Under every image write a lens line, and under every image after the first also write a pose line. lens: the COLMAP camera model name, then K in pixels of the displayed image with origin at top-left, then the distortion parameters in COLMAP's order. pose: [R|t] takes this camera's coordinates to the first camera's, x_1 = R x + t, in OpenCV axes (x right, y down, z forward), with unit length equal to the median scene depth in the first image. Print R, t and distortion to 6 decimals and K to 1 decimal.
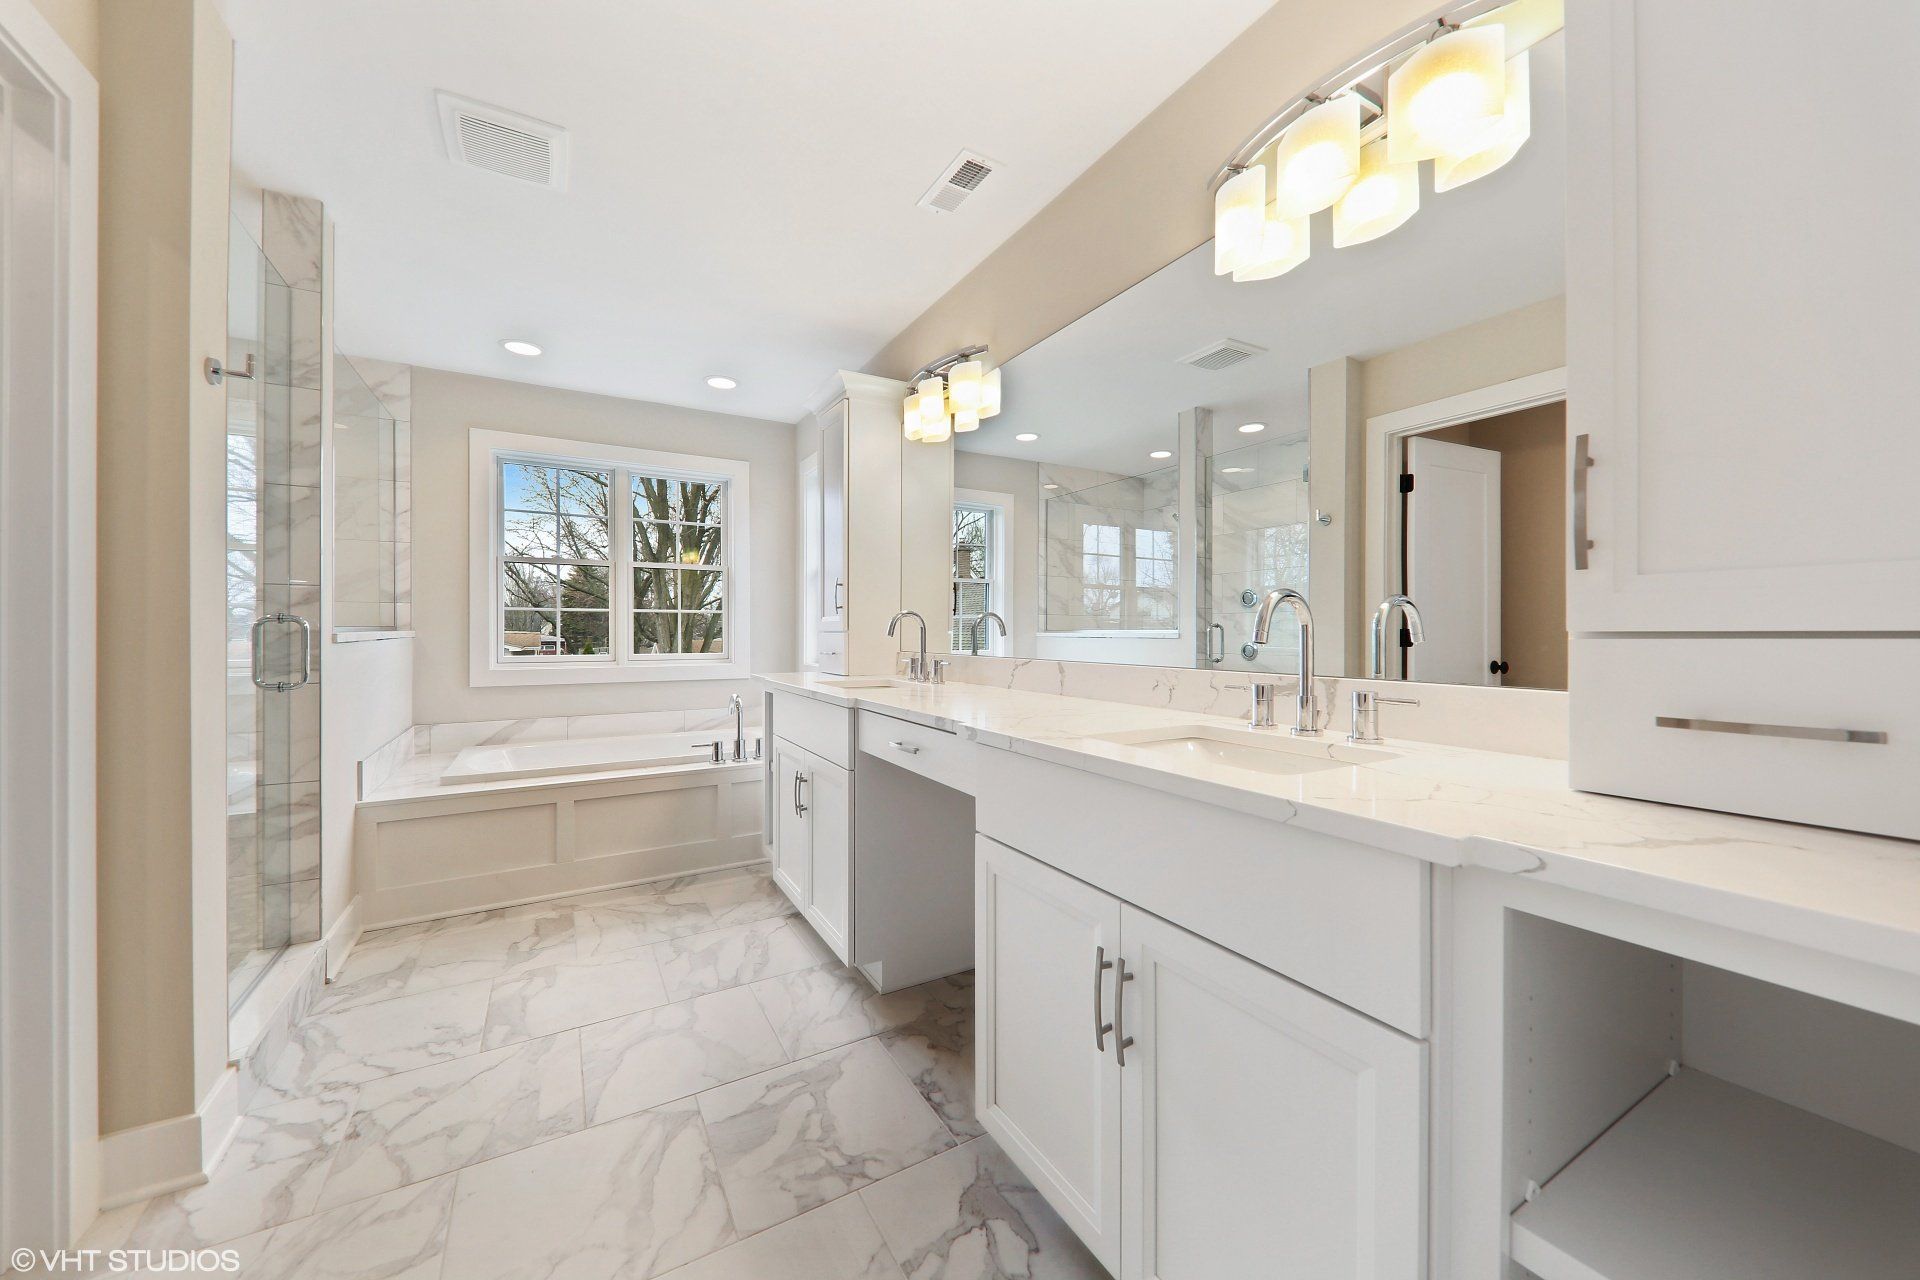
lens RADIAL K [[687.1, 0, 960.1], [0, 687.1, 631.9], [0, 0, 1]] dist [-0.002983, -0.000146]
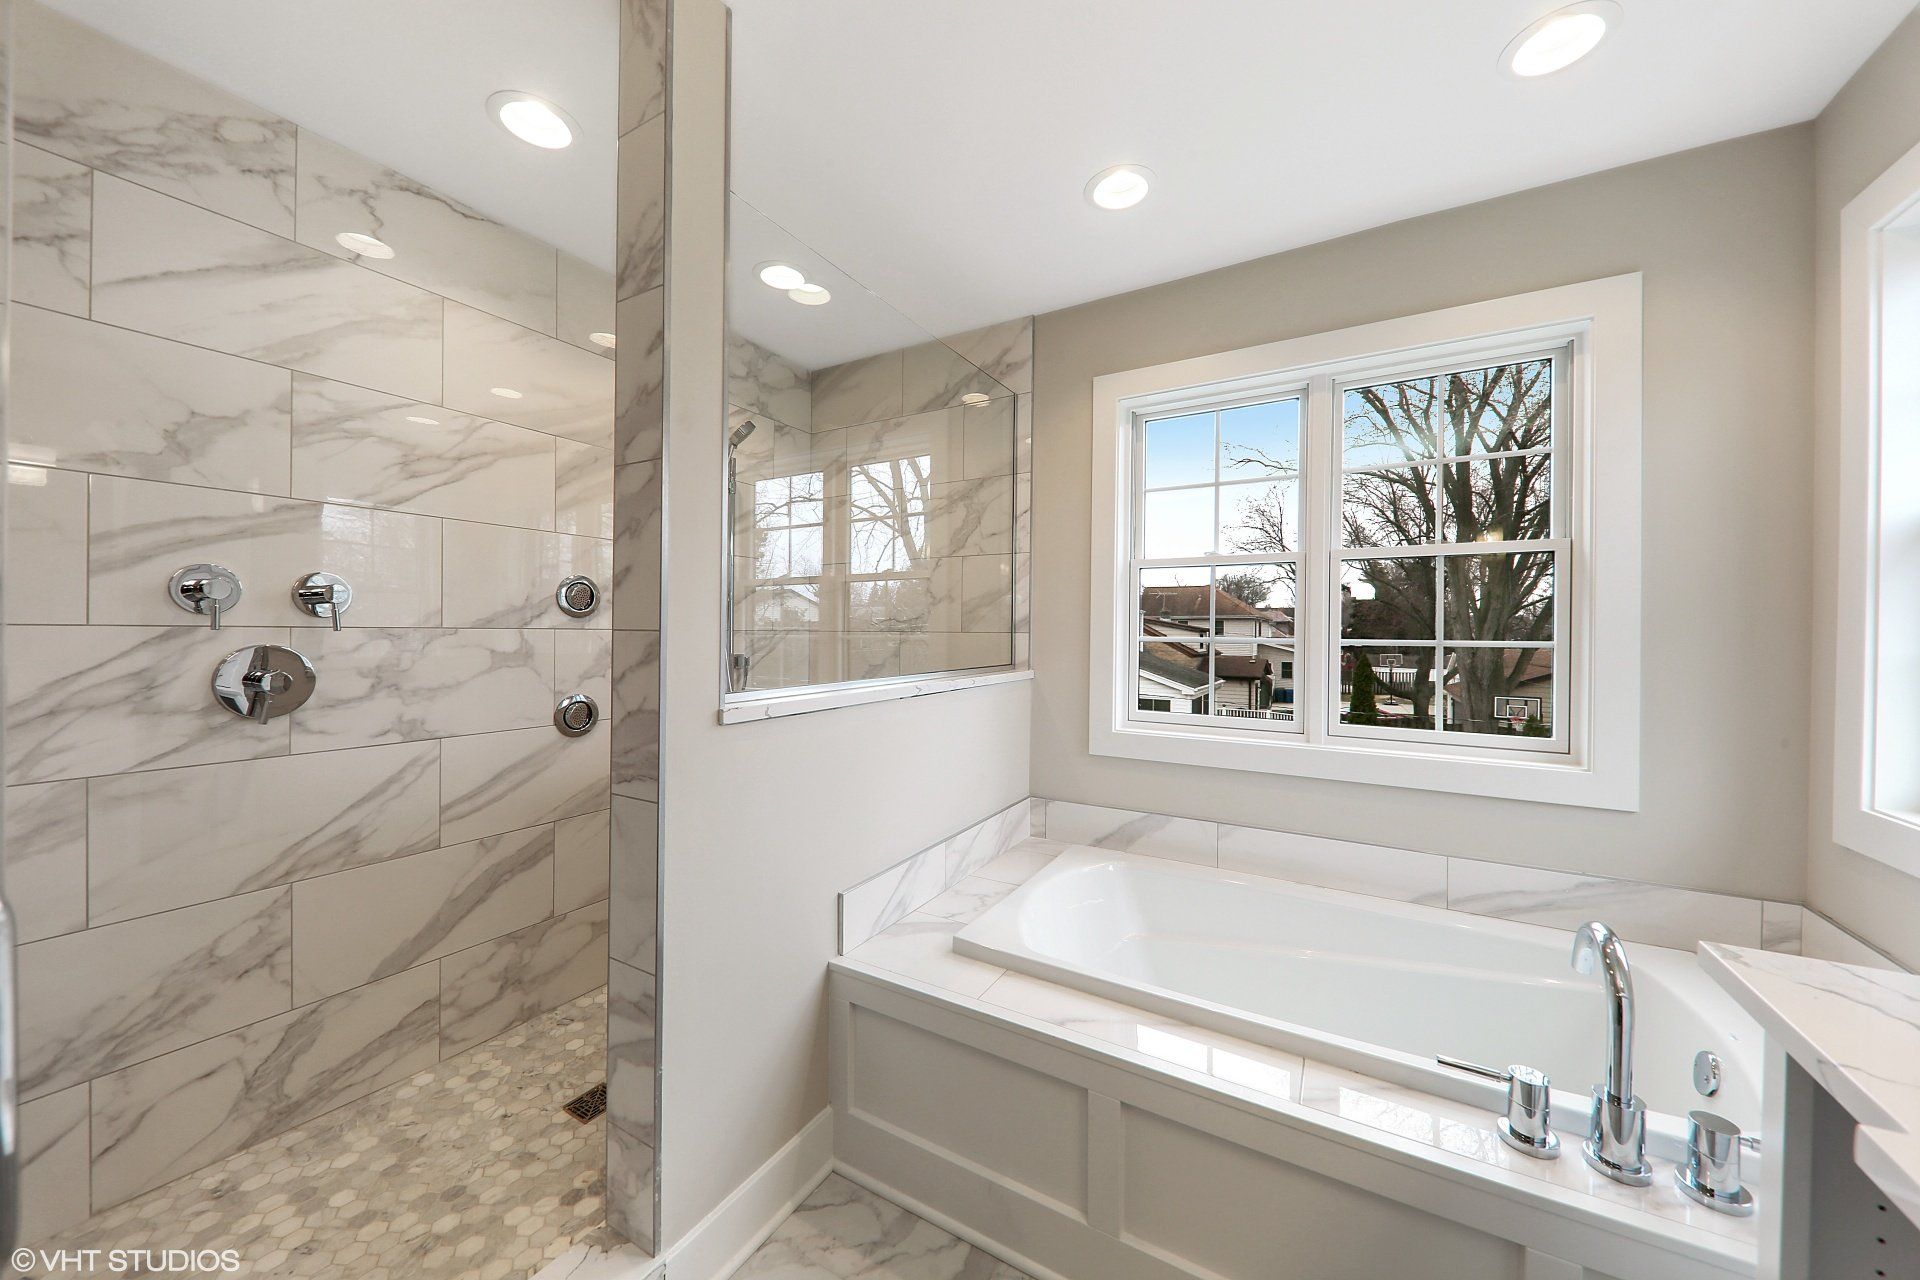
lens RADIAL K [[687.1, 0, 949.4], [0, 687.1, 636.3], [0, 0, 1]] dist [-0.002983, -0.000146]
pose [[0.494283, 0.004206, -0.869291, -0.188492], [-0.006625, 0.999977, 0.001071, -0.038354], [0.869276, 0.005230, 0.494299, 0.543533]]
